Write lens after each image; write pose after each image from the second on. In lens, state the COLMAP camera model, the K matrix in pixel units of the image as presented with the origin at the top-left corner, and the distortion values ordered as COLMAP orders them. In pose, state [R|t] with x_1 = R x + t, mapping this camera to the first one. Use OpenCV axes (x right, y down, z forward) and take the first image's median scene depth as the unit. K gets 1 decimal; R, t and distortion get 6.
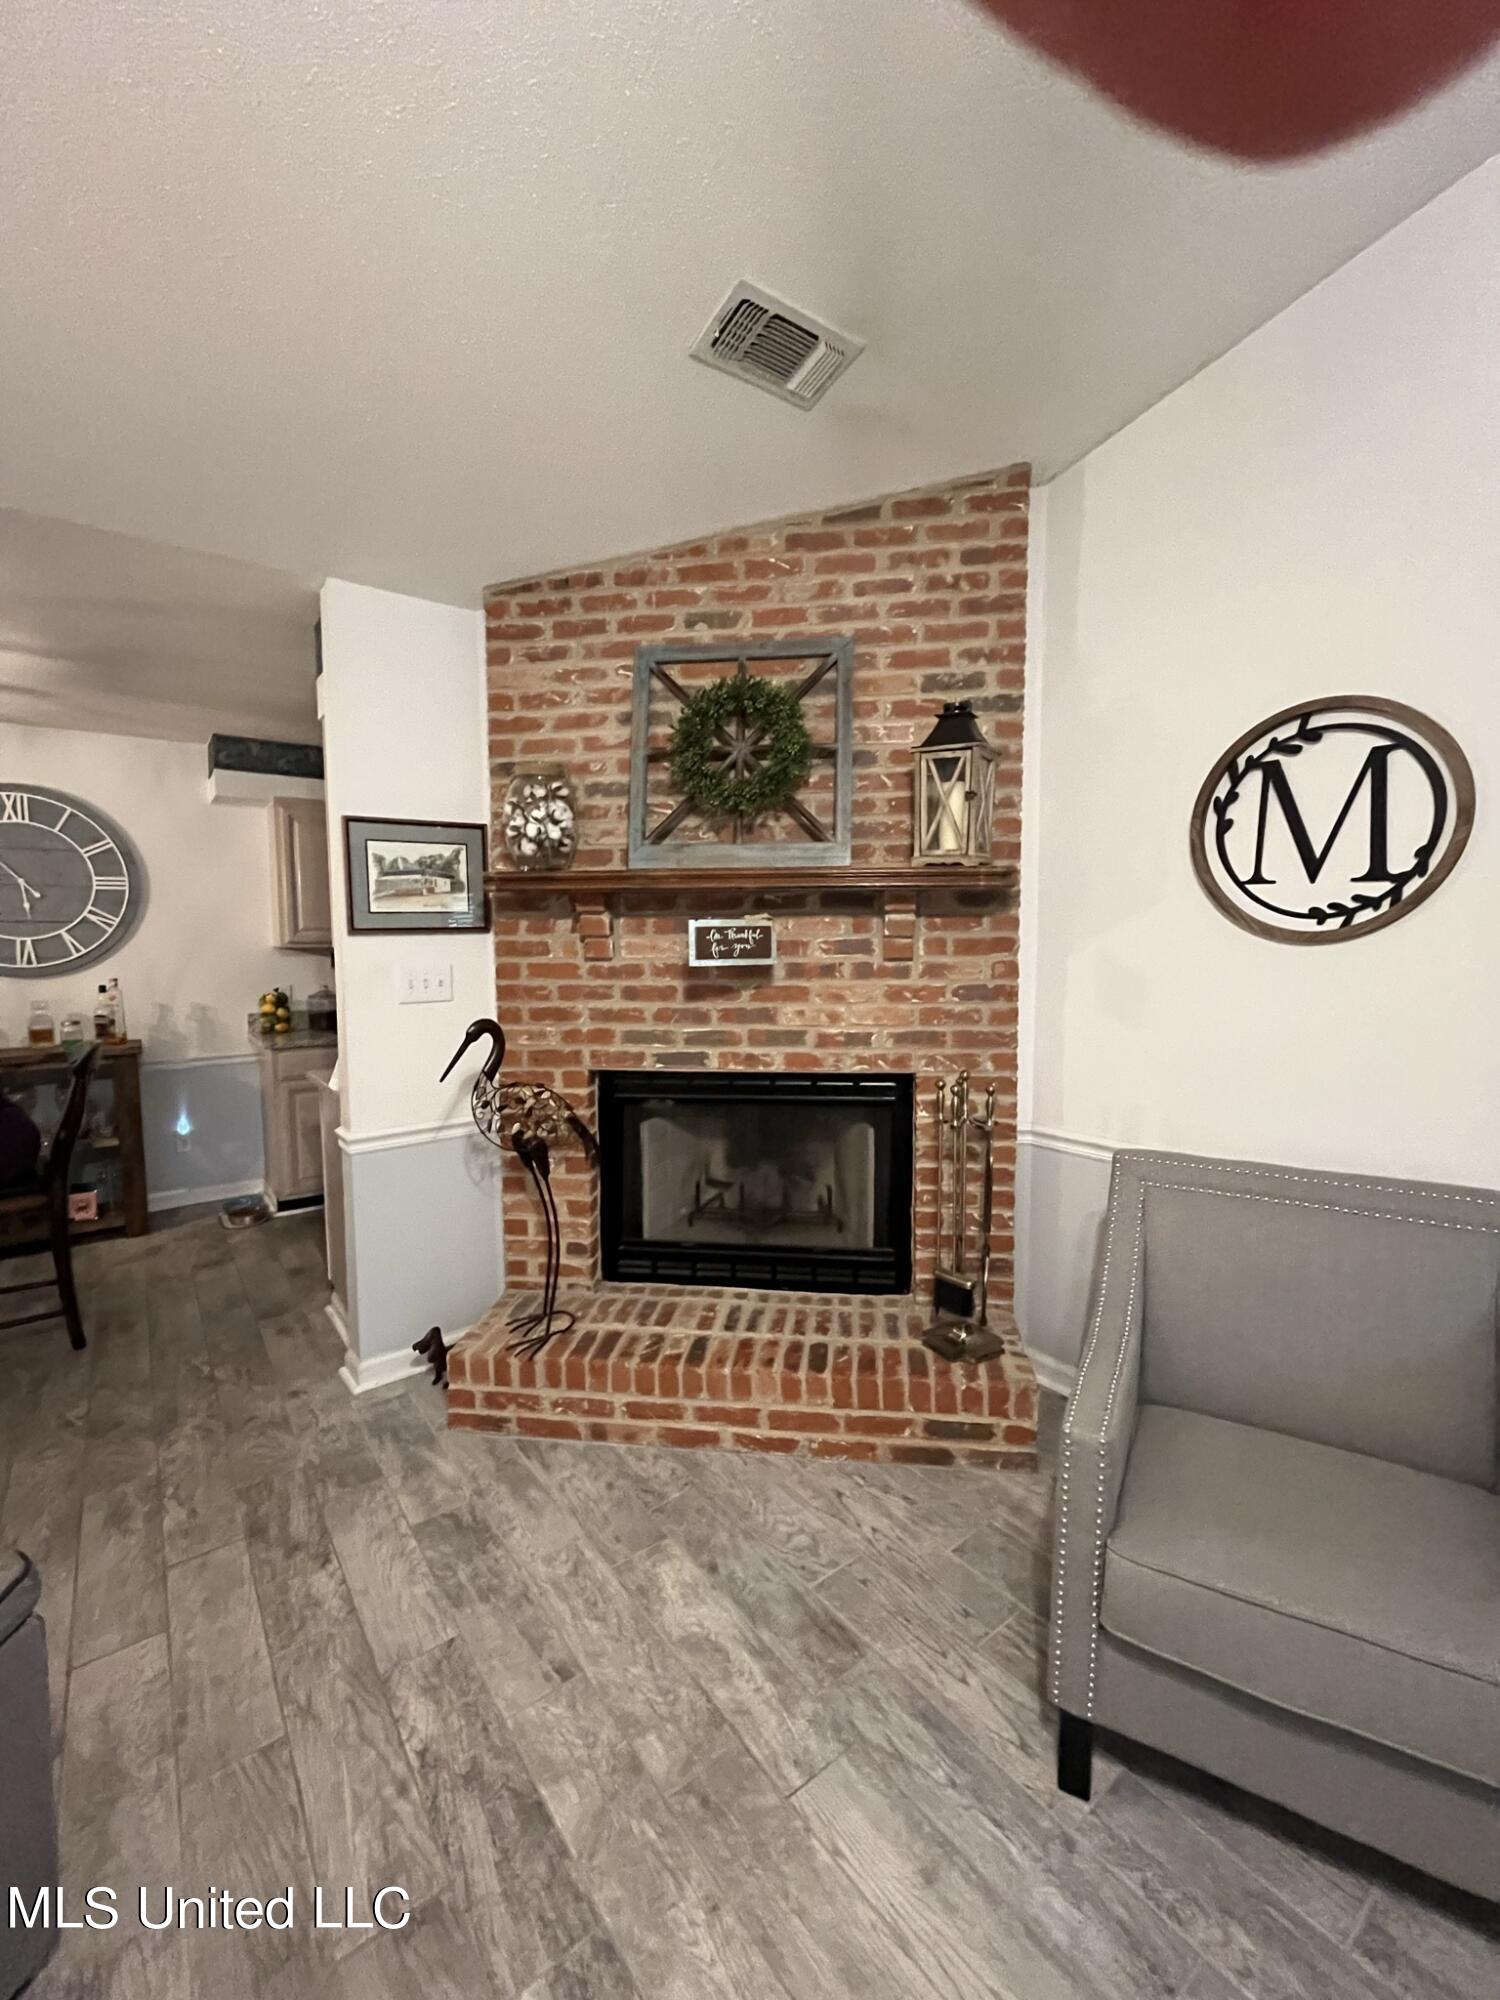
lens RADIAL K [[810.6, 0, 743.6], [0, 810.6, 1004.3], [0, 0, 1]] dist [-0.004537, -0.000330]
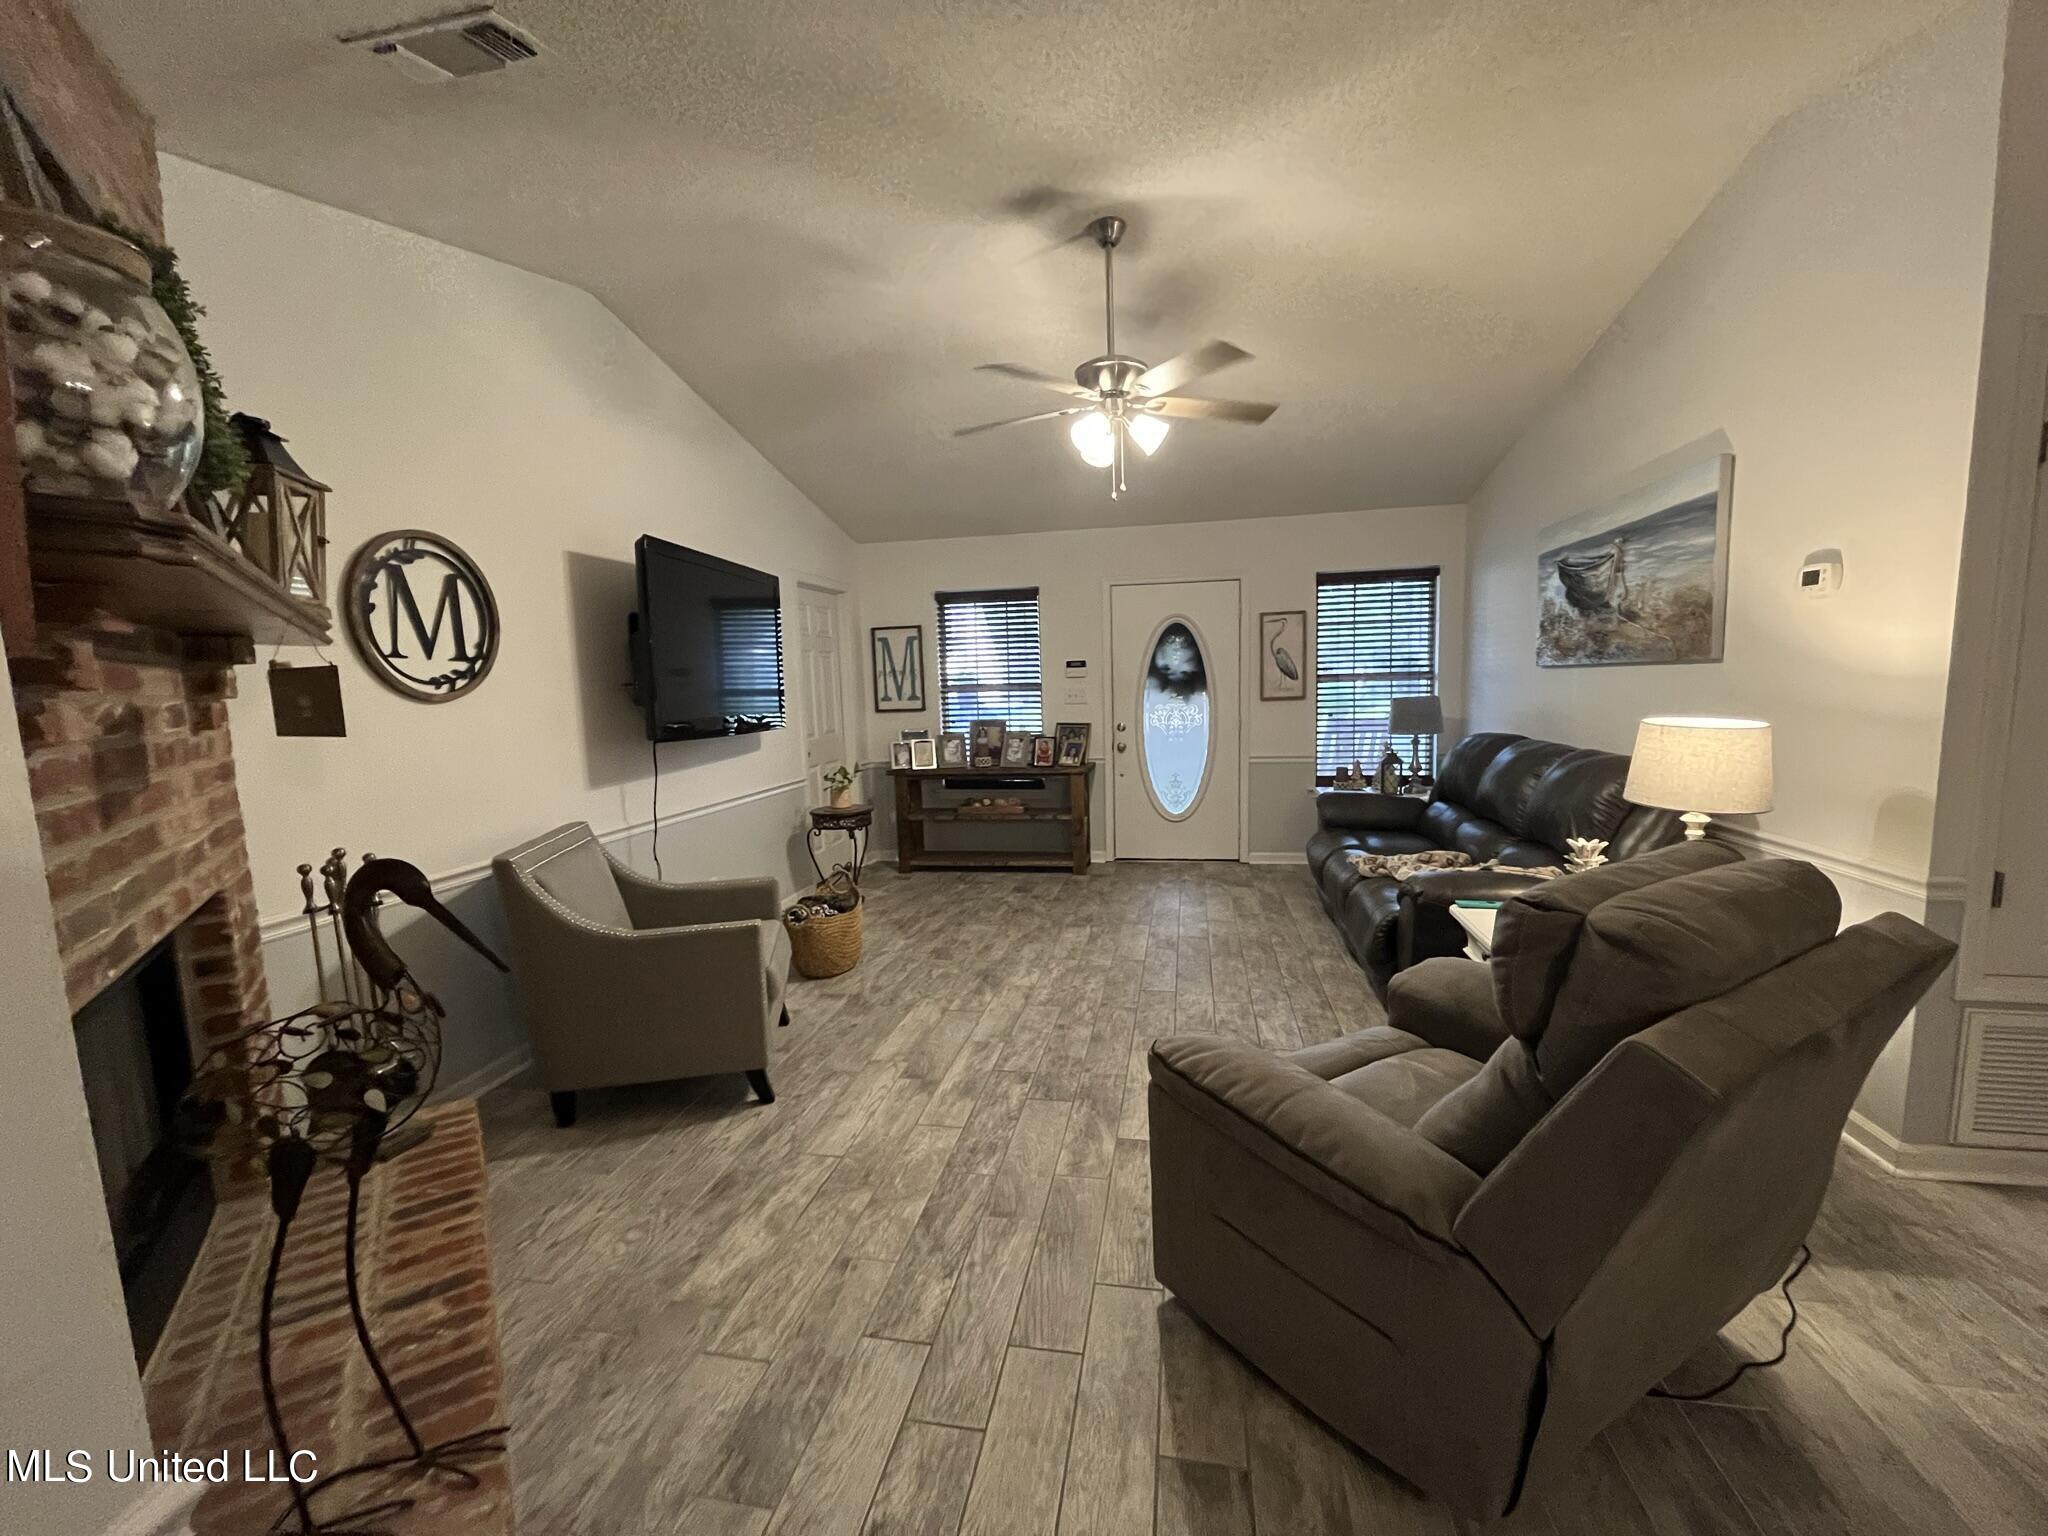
lens RADIAL K [[830.1, 0, 1022.4], [0, 830.1, 774.3], [0, 0, 1]] dist [-0.004537, -0.000330]
pose [[-0.662039, -0.052651, 0.747618, -1.098943], [0.106782, 0.980726, 0.163627, -0.081059], [-0.741824, 0.188159, -0.643657, 1.226235]]
